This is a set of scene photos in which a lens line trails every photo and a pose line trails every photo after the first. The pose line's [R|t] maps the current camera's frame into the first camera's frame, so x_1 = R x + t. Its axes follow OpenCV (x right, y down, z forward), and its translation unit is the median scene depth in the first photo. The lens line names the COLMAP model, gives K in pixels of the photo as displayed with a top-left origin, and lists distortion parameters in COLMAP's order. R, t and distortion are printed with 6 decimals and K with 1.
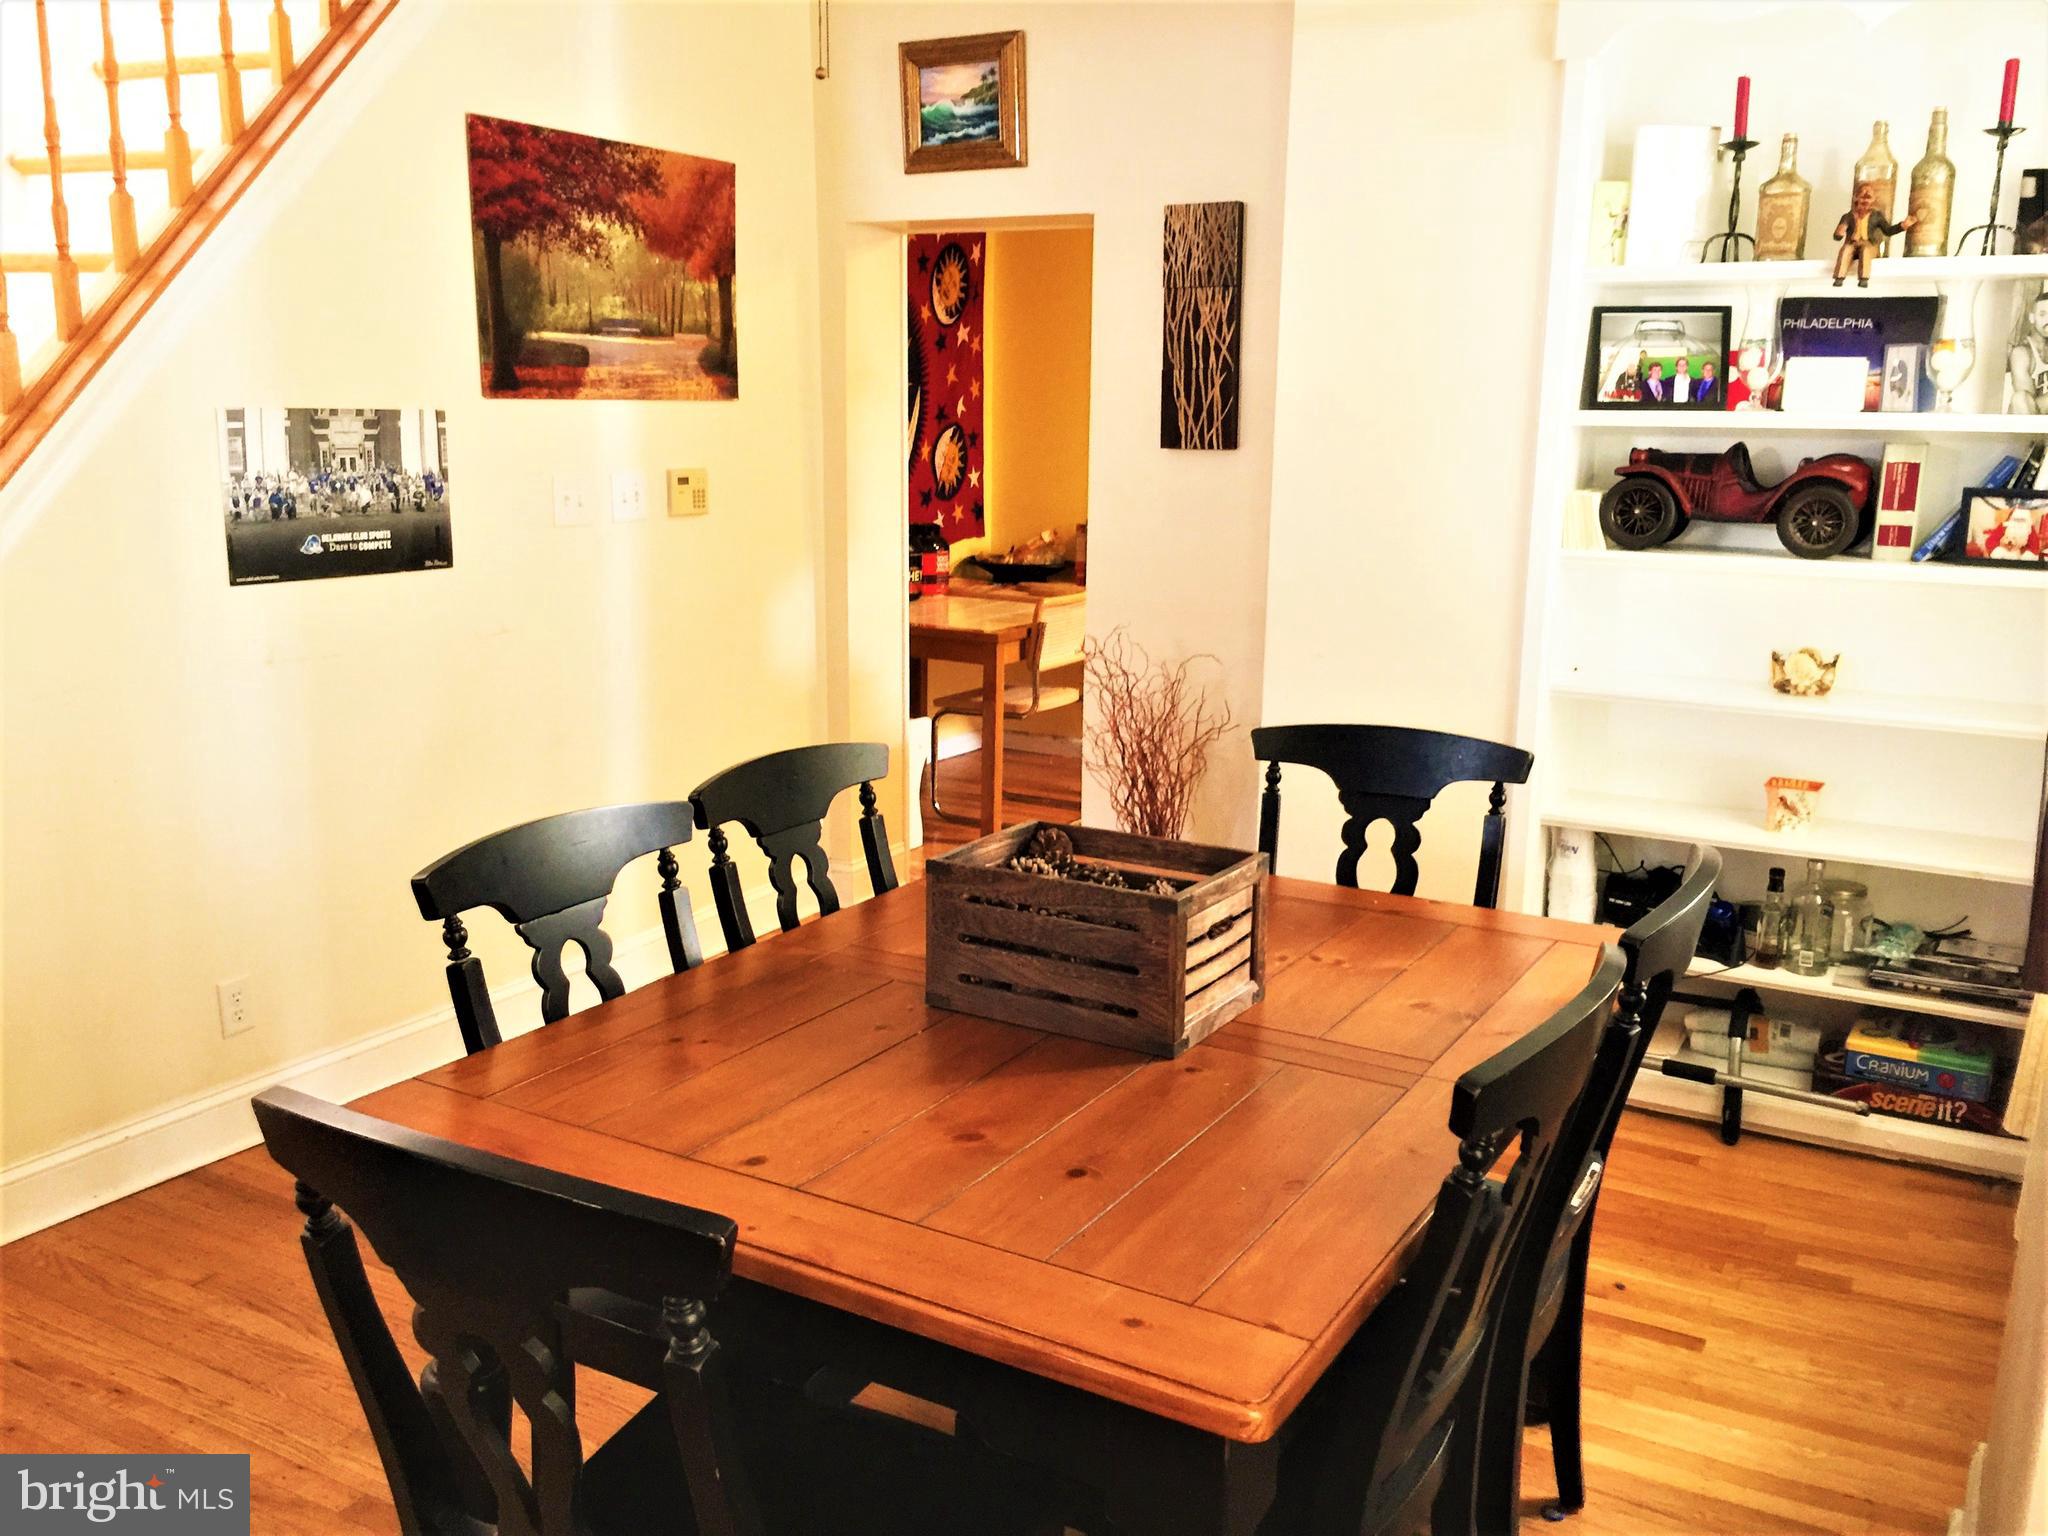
lens RADIAL K [[1772.5, 0, 1029.4], [0, 1772.5, 767.5], [0, 0, 1]] dist [0.012984, 0.005725]
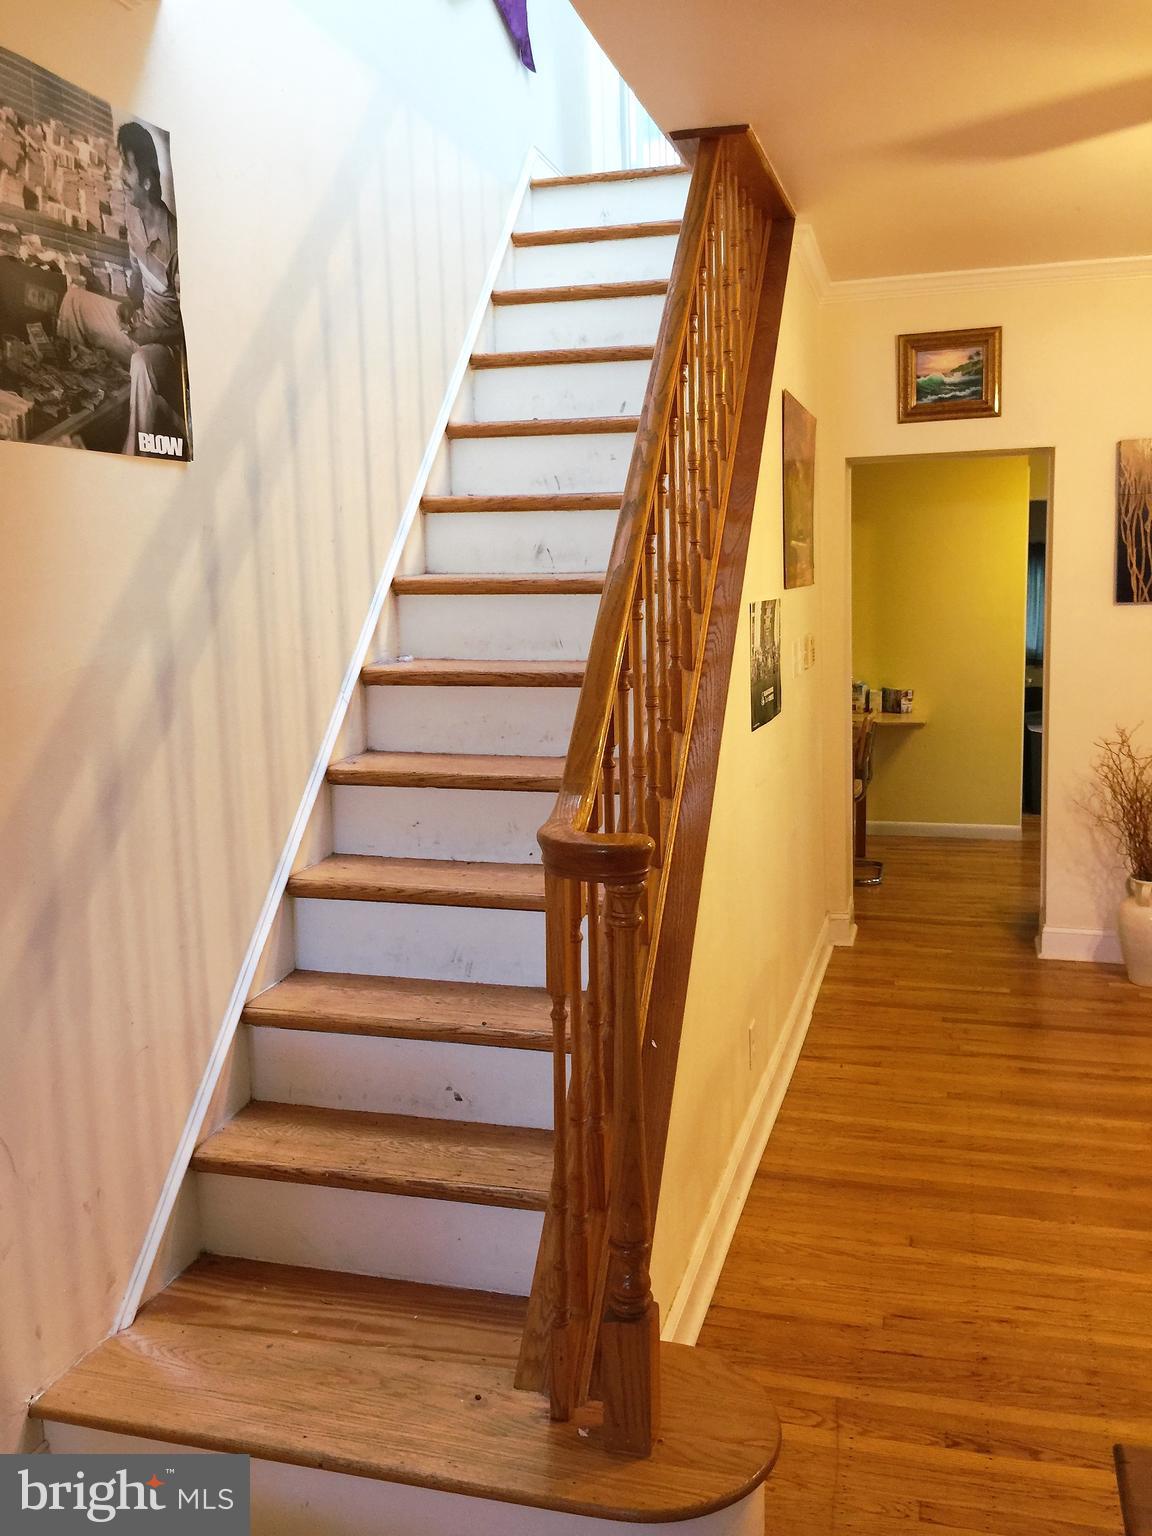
lens RADIAL K [[1329.4, 0, 577.6], [0, 1329.4, 767.5], [0, 0, 1]] dist [0.012984, 0.005725]
pose [[0.969775, -0.079129, 0.230812, -0.613485], [0.093759, 0.994178, -0.053102, -0.025834], [-0.225266, 0.073138, 0.971548, 0.034416]]
